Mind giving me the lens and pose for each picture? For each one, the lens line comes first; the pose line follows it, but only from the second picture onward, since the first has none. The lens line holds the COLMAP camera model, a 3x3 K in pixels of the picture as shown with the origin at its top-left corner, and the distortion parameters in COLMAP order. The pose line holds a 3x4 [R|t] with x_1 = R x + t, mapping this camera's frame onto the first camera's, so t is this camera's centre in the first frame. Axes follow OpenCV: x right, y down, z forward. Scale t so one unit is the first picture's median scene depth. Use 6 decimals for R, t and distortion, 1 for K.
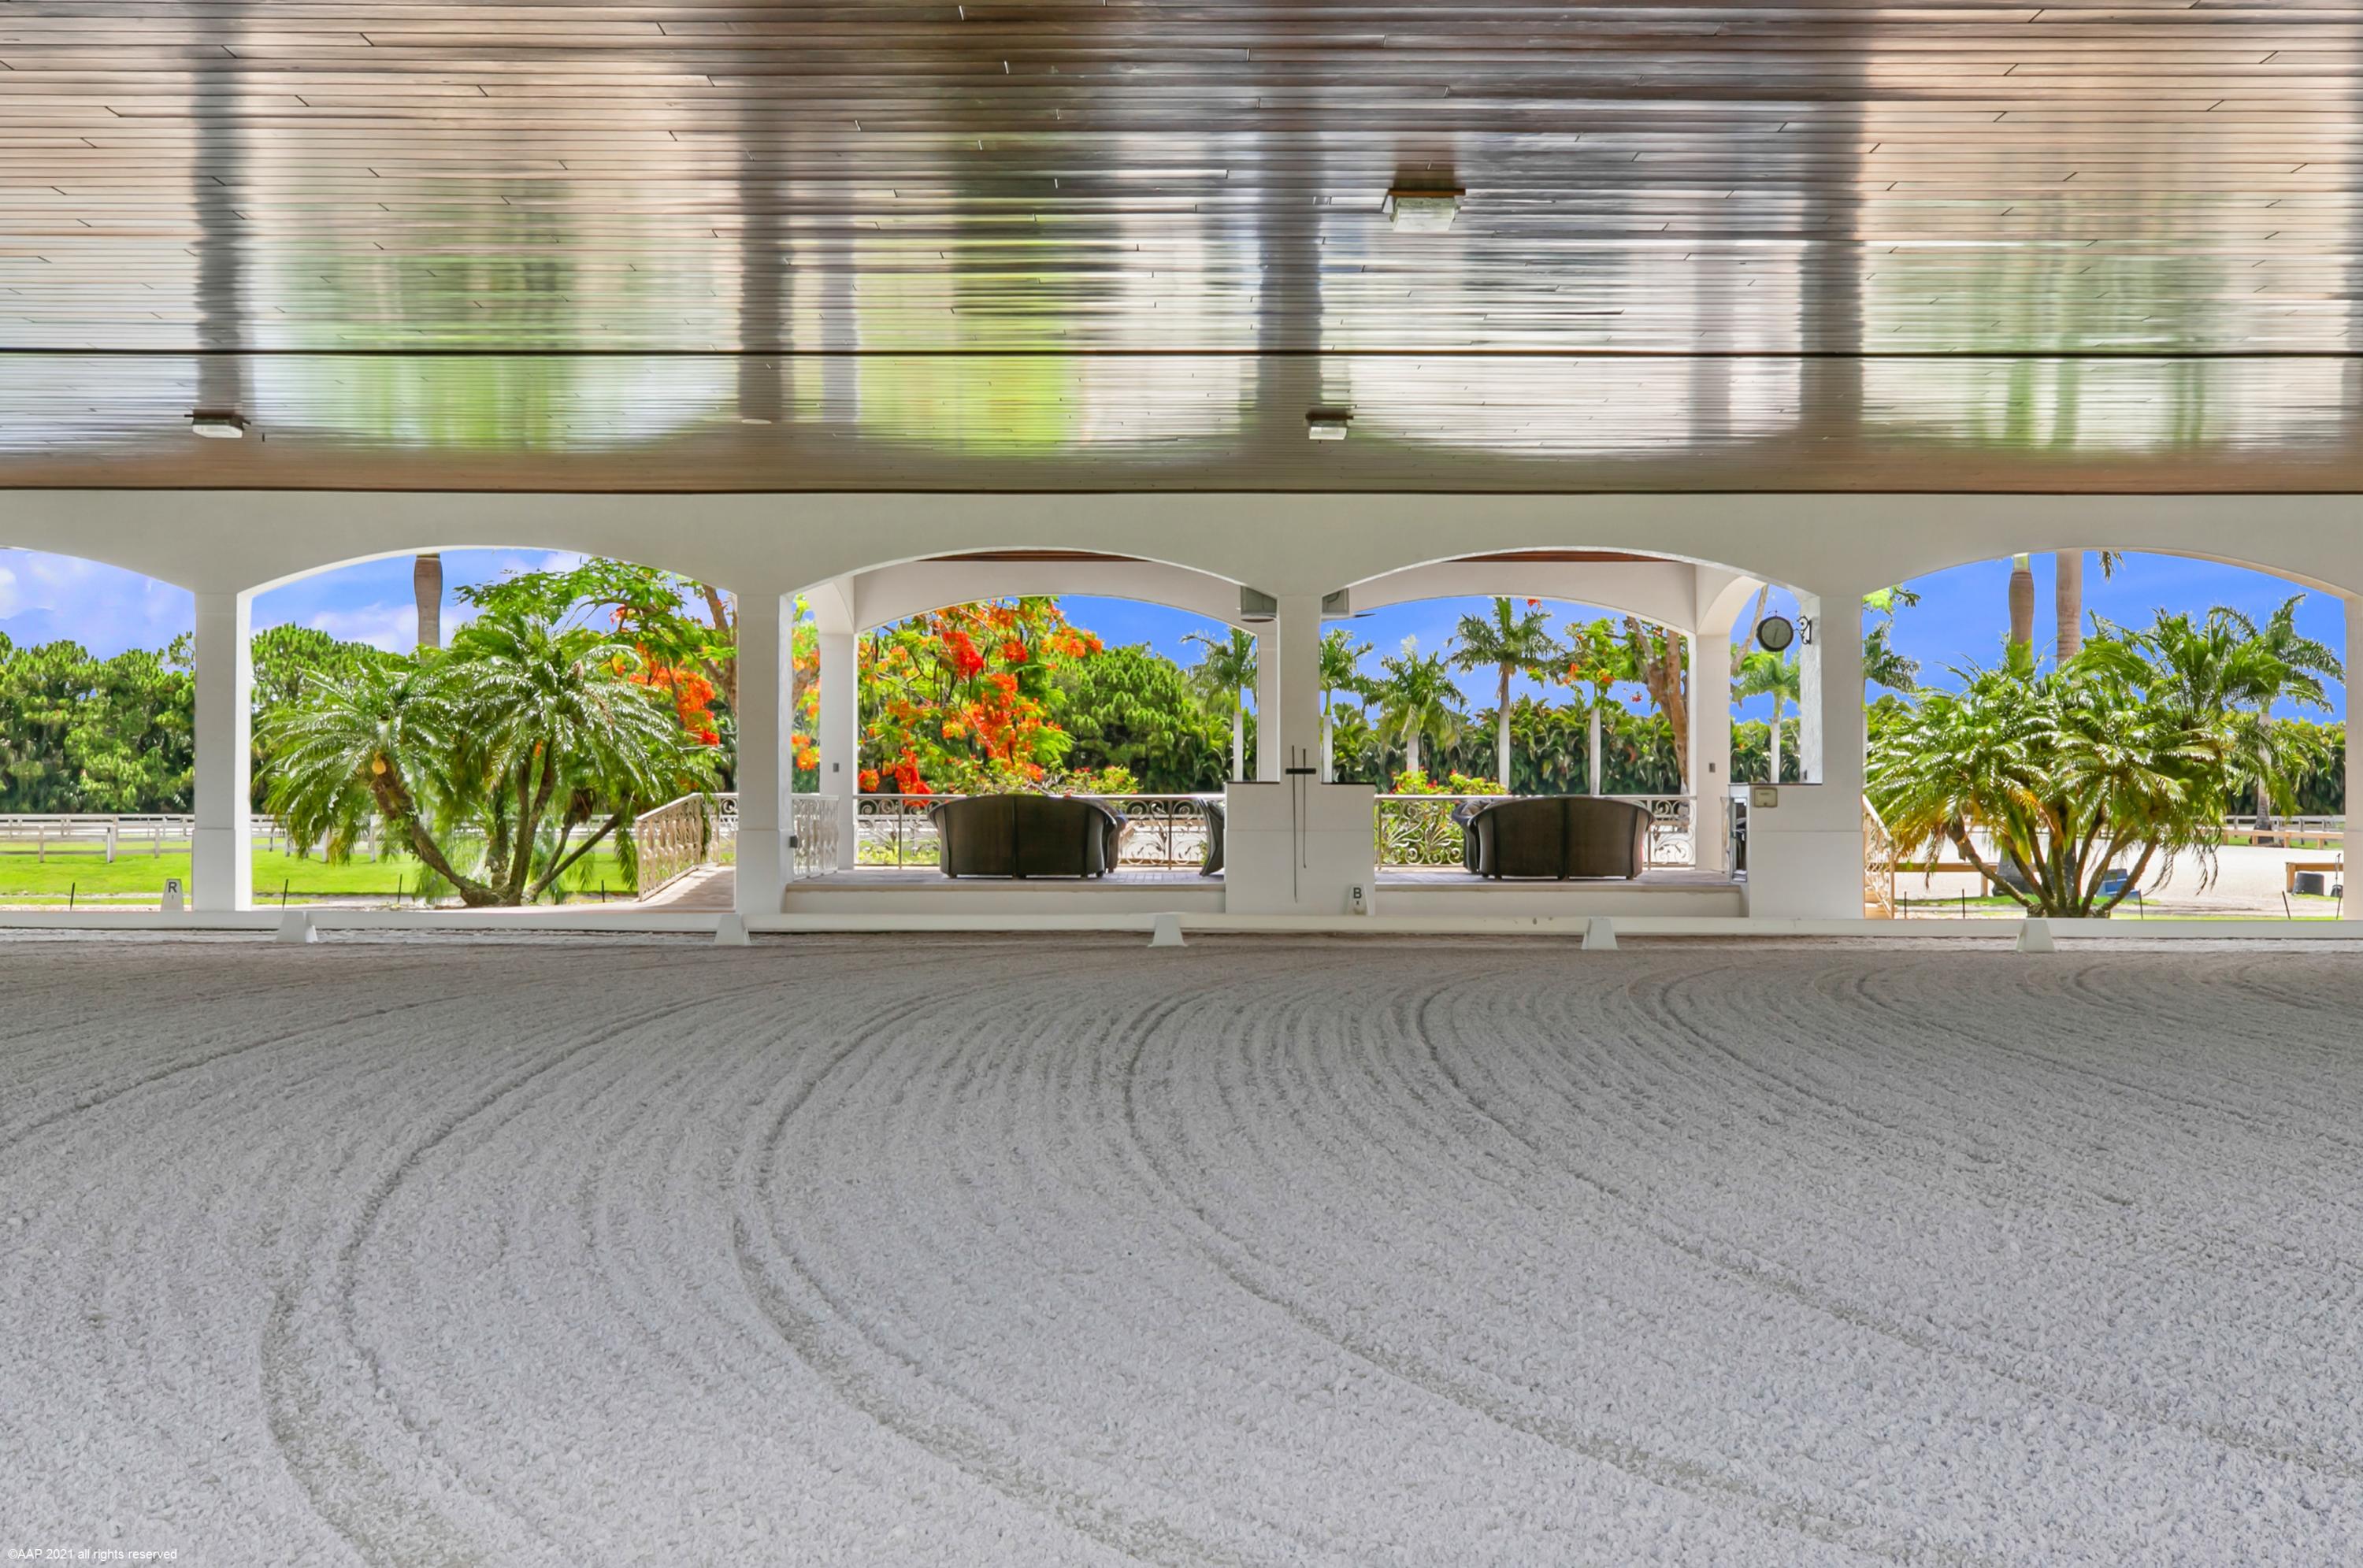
lens RADIAL K [[2270.8, 0, 1181.5], [0, 2270.8, 784.0], [0, 0, 1]] dist [0.005482, 0.001263]
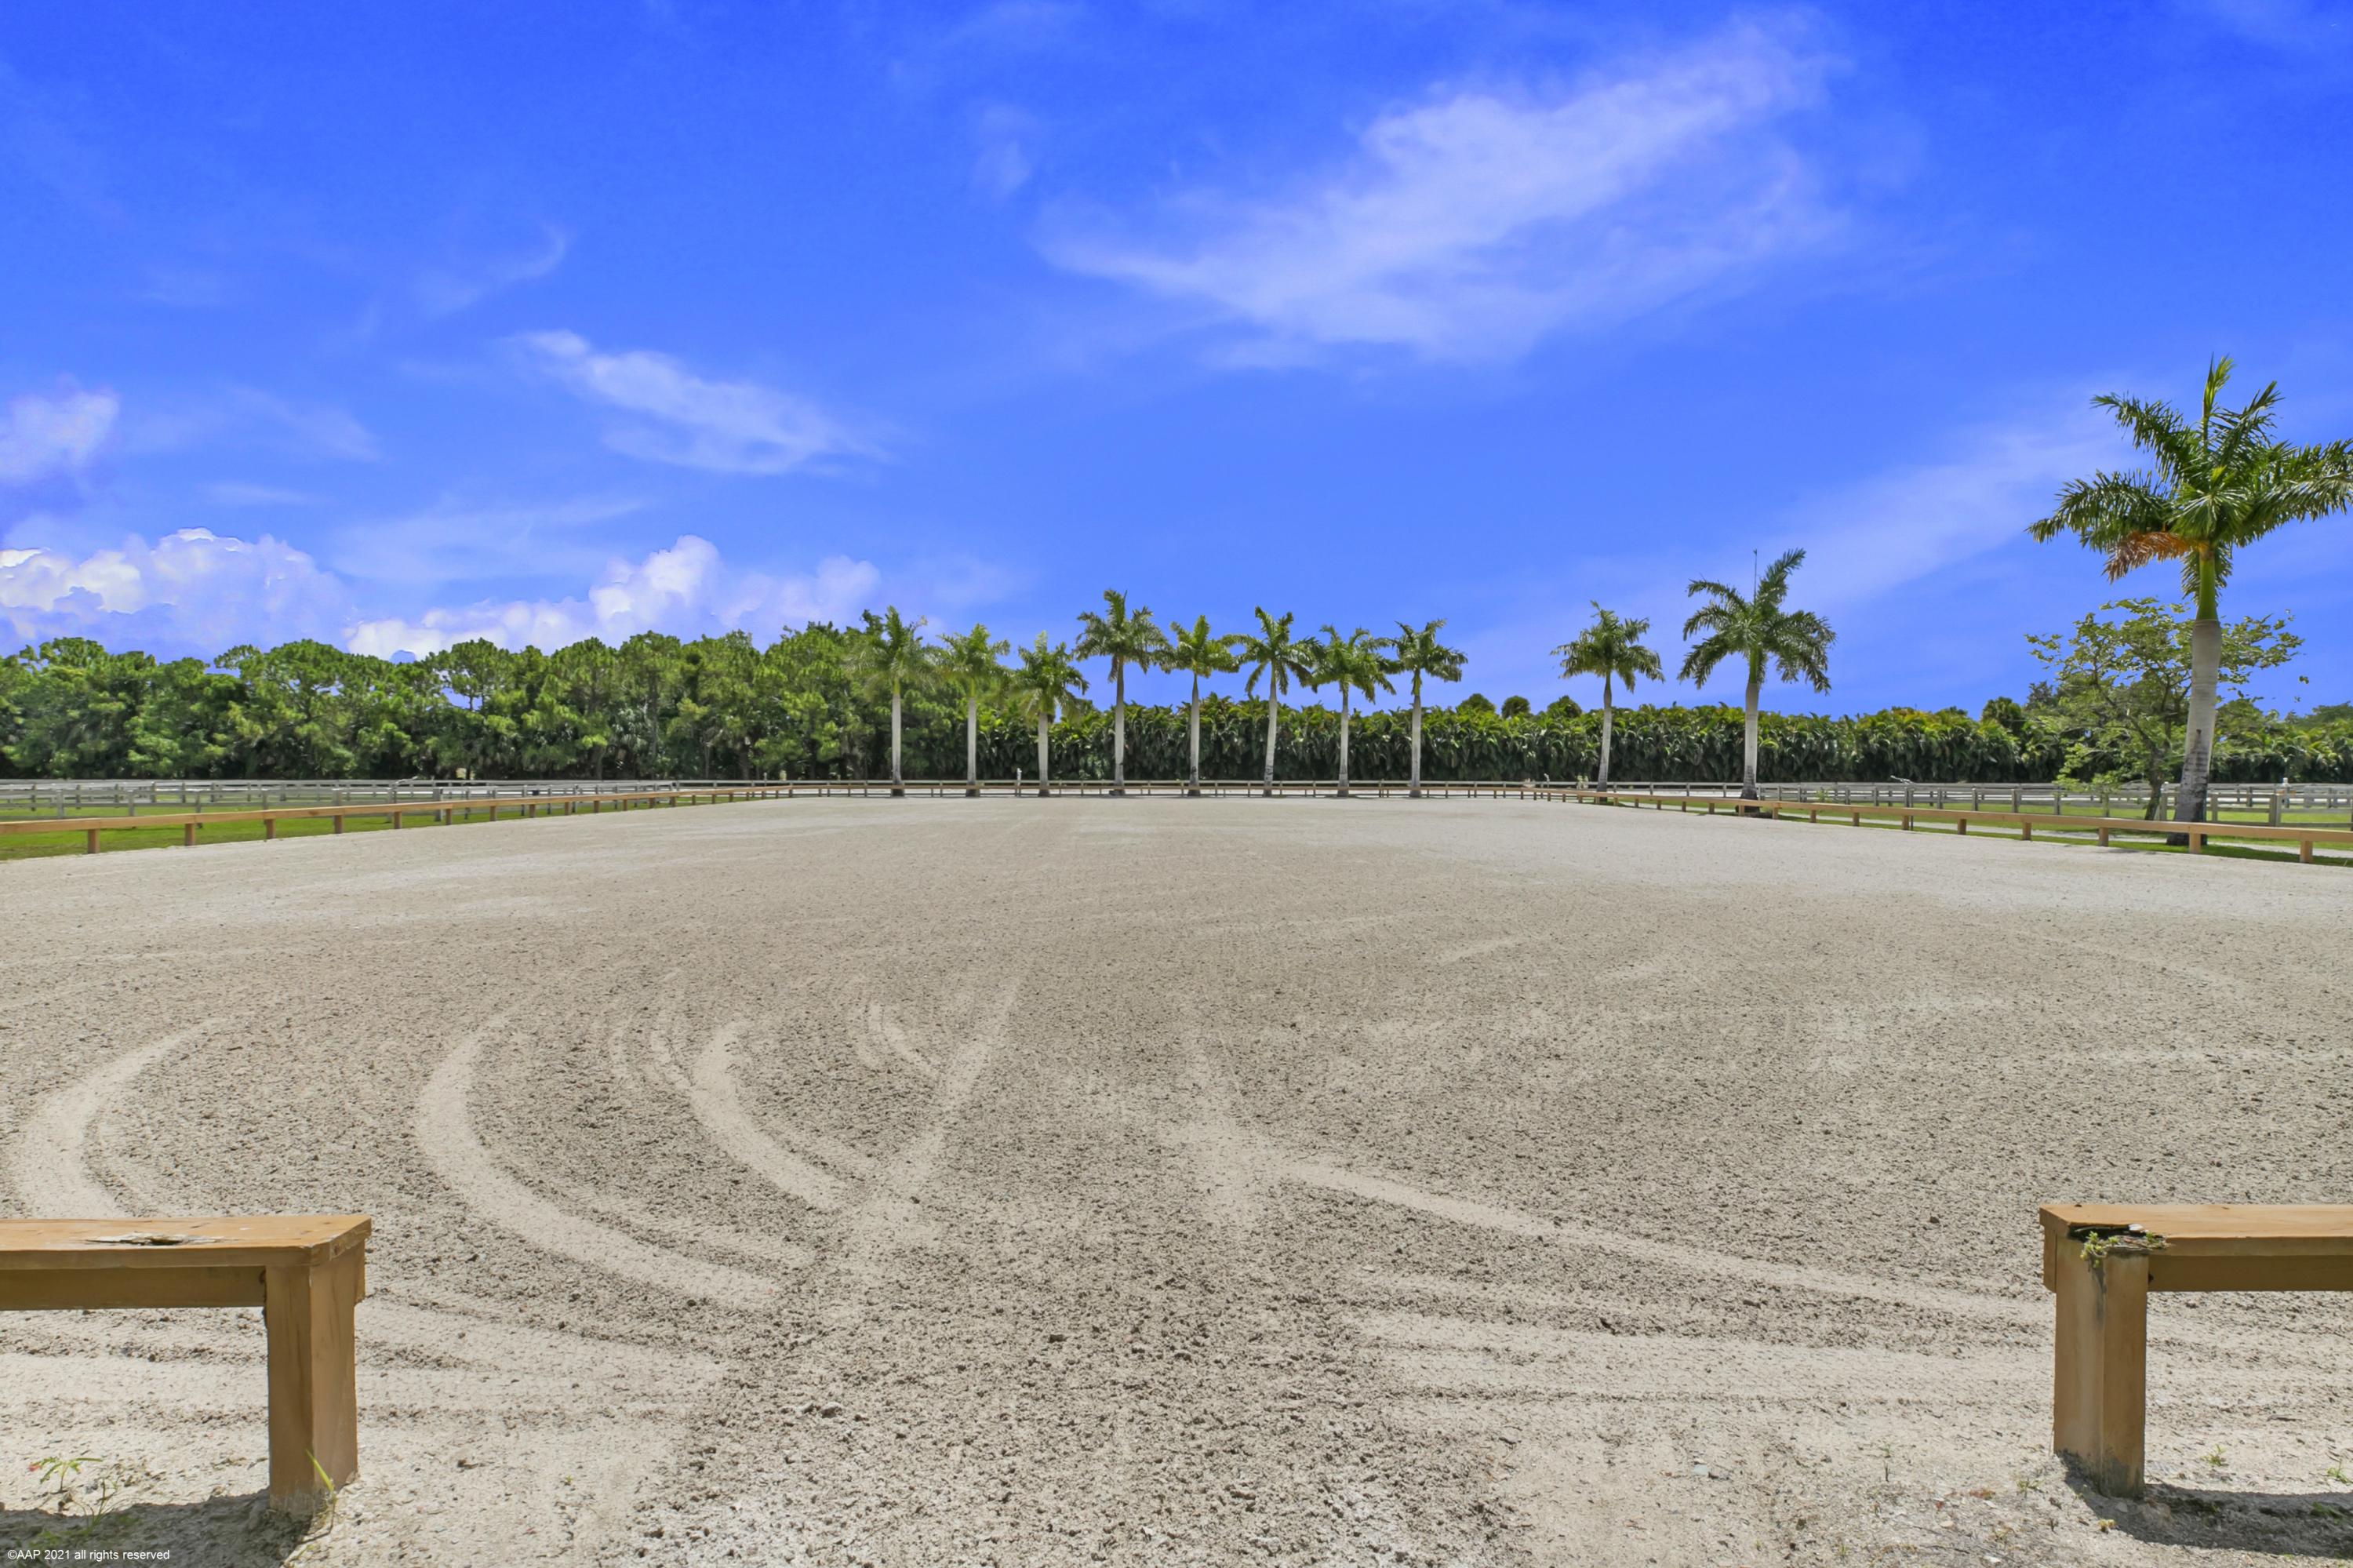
lens RADIAL K [[1255.0, 0, 1176.5], [0, 1255.0, 784.0], [0, 0, 1]] dist [-0.001043, 0.000531]
pose [[0.999816, 0.001067, 0.019142, 0.117135], [-0.001387, 0.999859, 0.016712, 0.002776], [-0.019122, -0.016736, 0.999677, 0.248807]]
